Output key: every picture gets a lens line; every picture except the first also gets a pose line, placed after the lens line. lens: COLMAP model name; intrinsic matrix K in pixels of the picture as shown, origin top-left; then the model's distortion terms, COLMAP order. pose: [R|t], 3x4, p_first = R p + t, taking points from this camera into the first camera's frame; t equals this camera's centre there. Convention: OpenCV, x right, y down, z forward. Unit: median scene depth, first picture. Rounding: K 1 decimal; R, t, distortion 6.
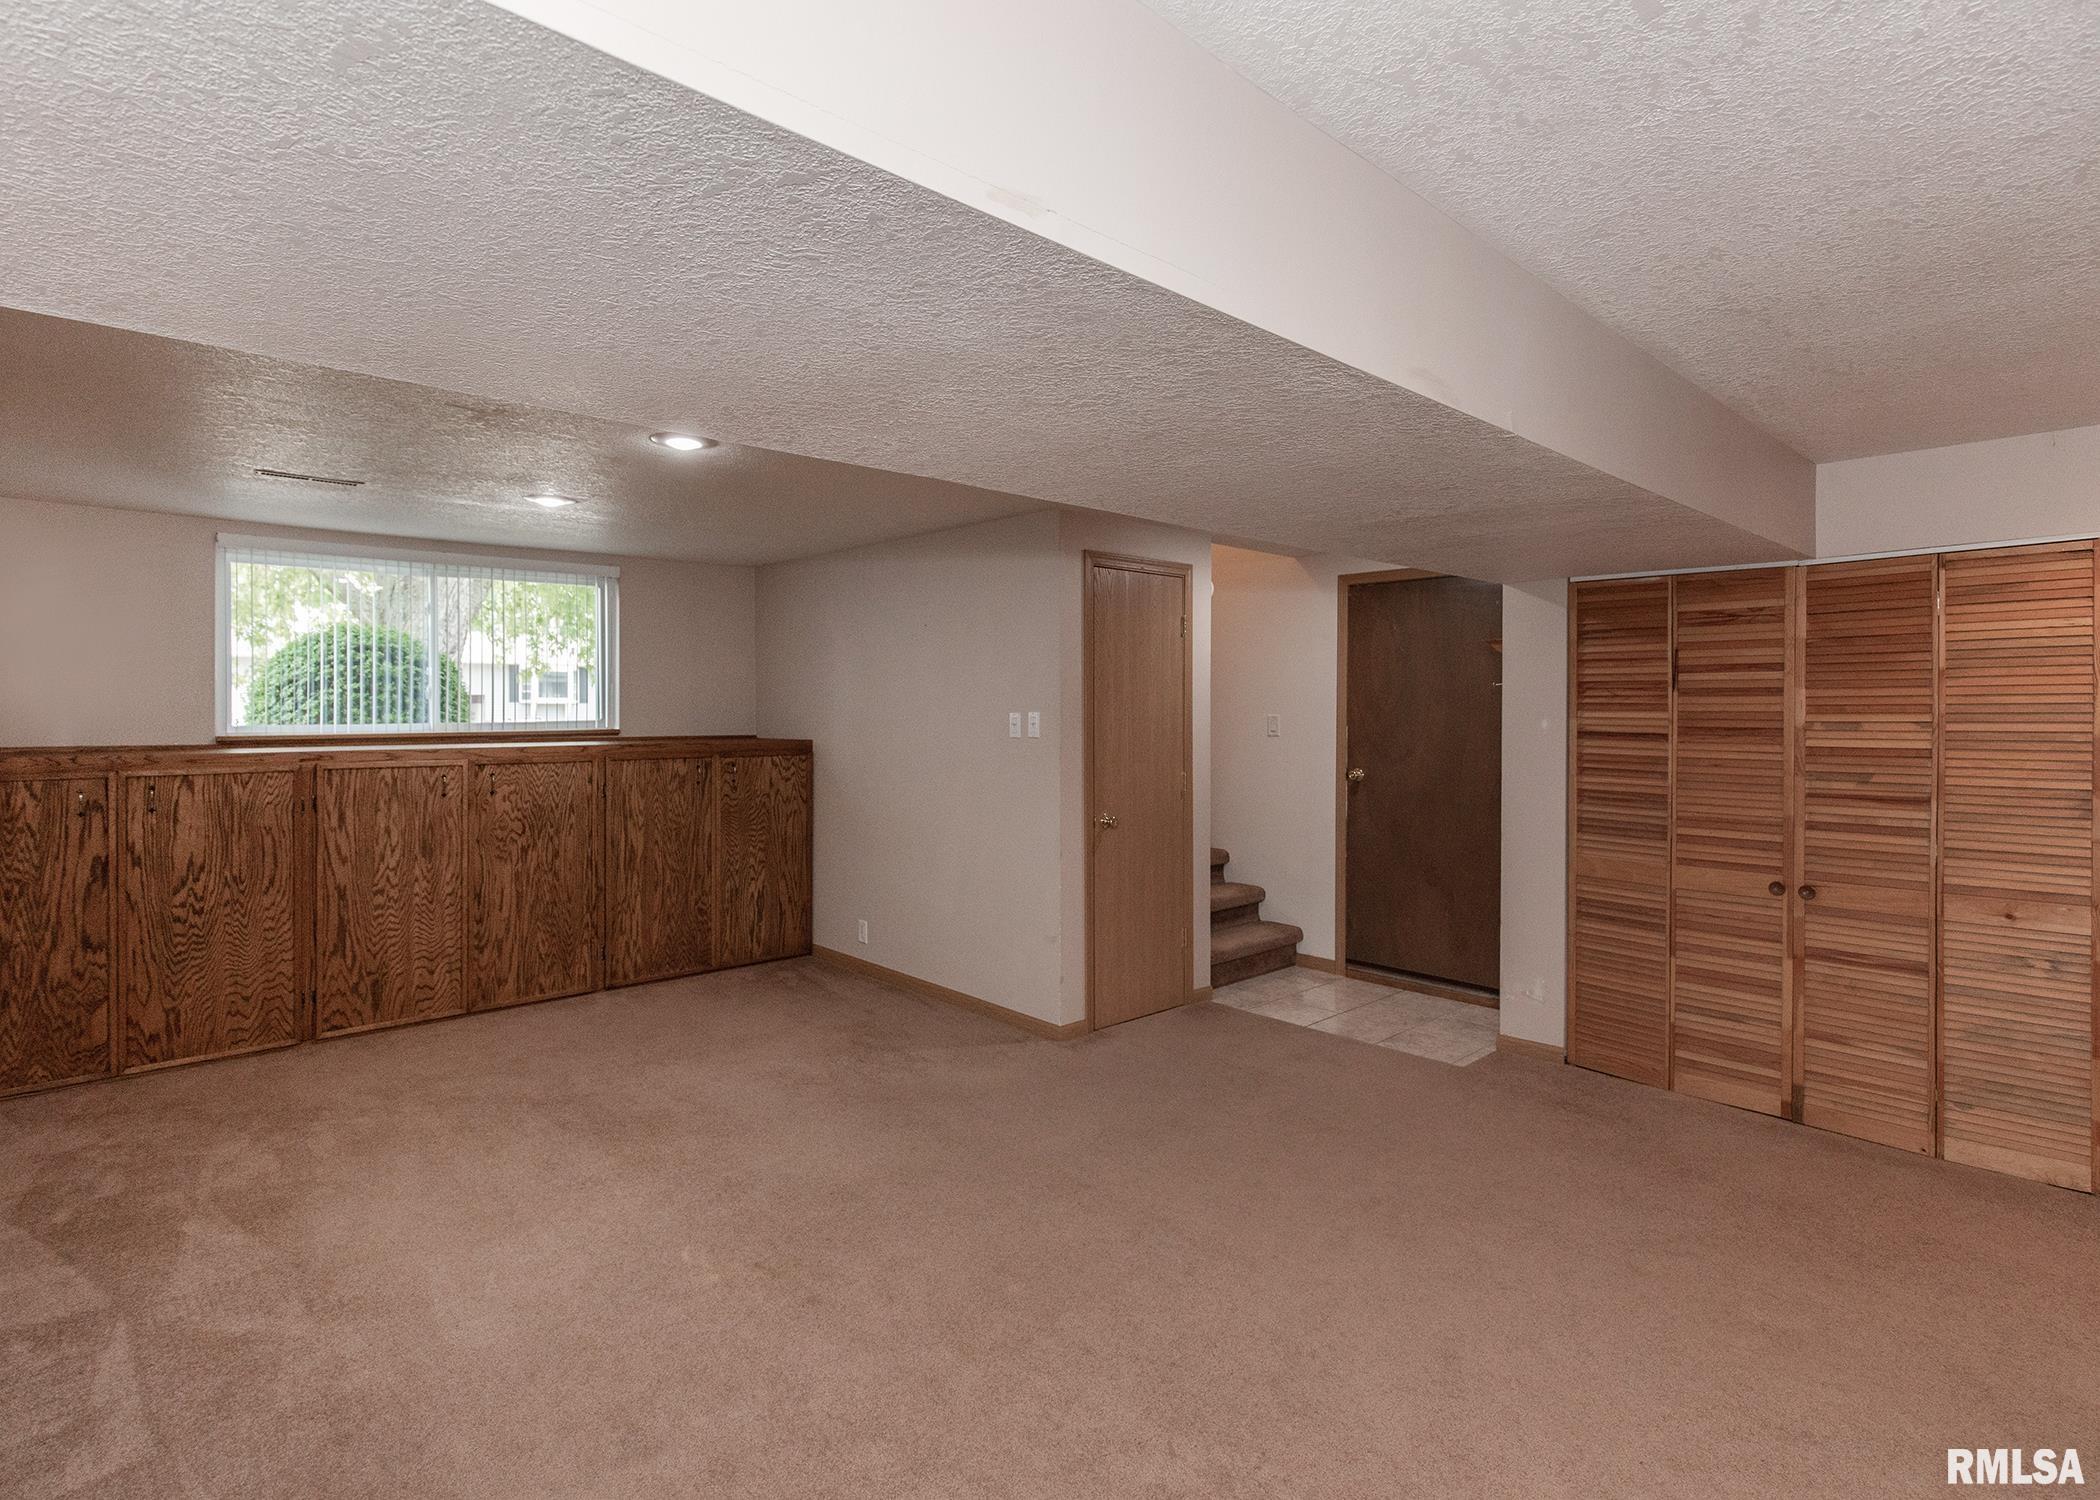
lens RADIAL K [[1006.7, 0, 1039.0], [0, 1006.7, 692.6], [0, 0, 1]] dist [0.000400, -0.000261]
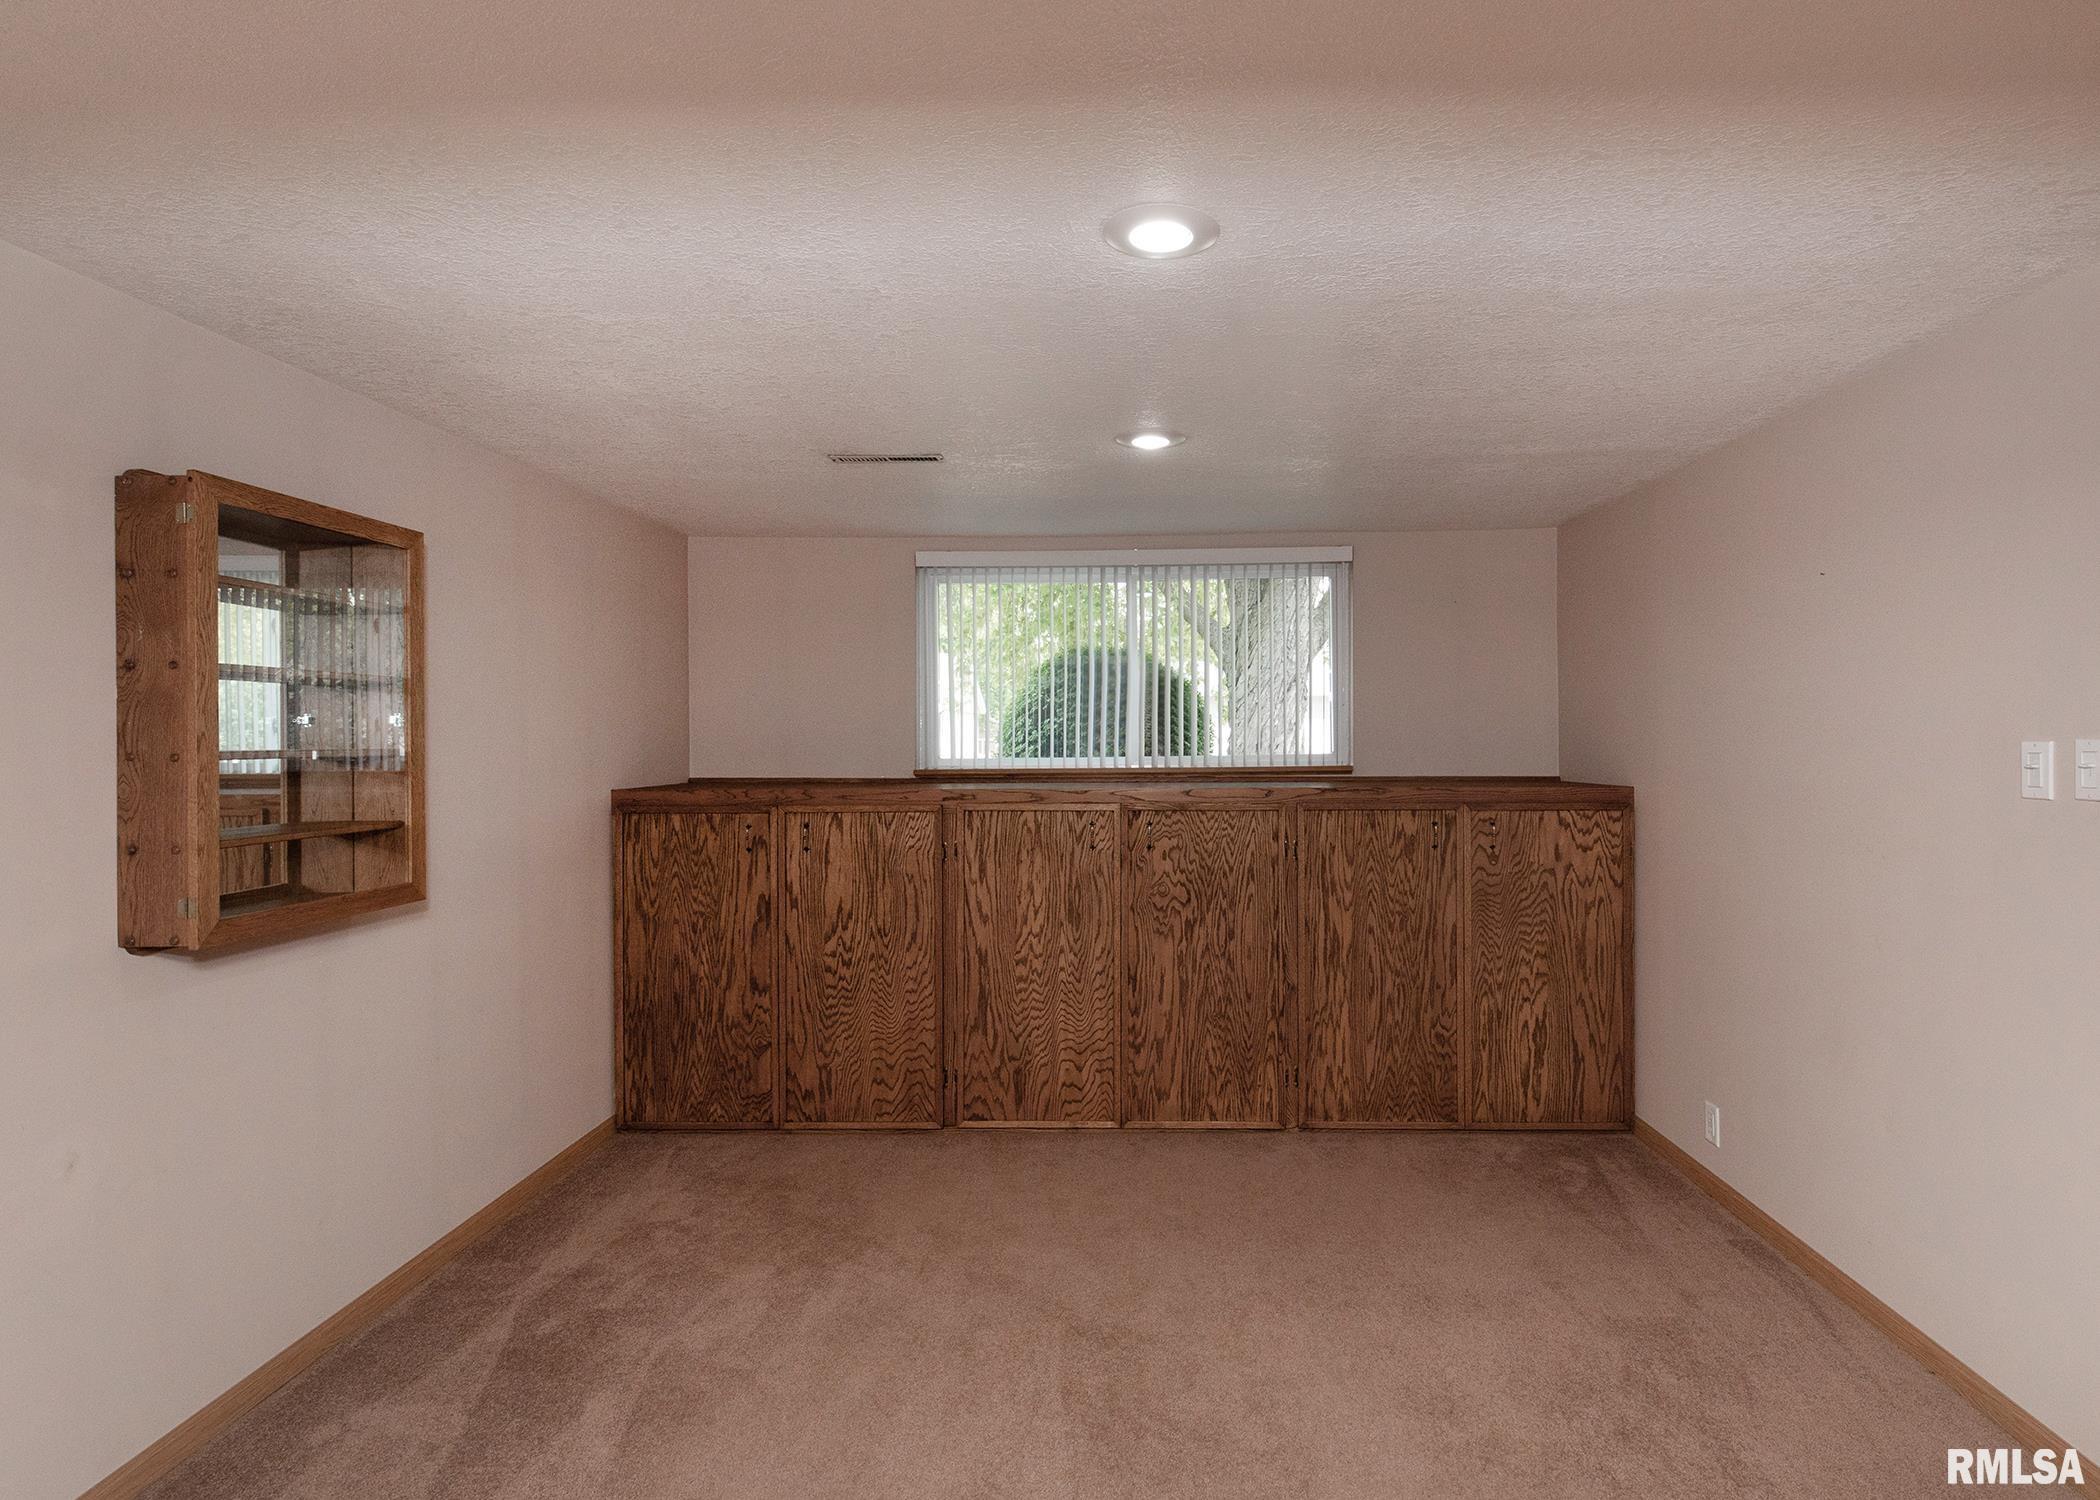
lens RADIAL K [[1158.2, 0, 1050.0], [0, 1158.2, 750.0], [0, 0, 1]] dist [0.010963, -0.000945]
pose [[0.717998, 0.002336, -0.696041, 0.019174], [0.015603, 0.999689, 0.019449, 0.007475], [0.695870, -0.024825, 0.717738, 0.340156]]
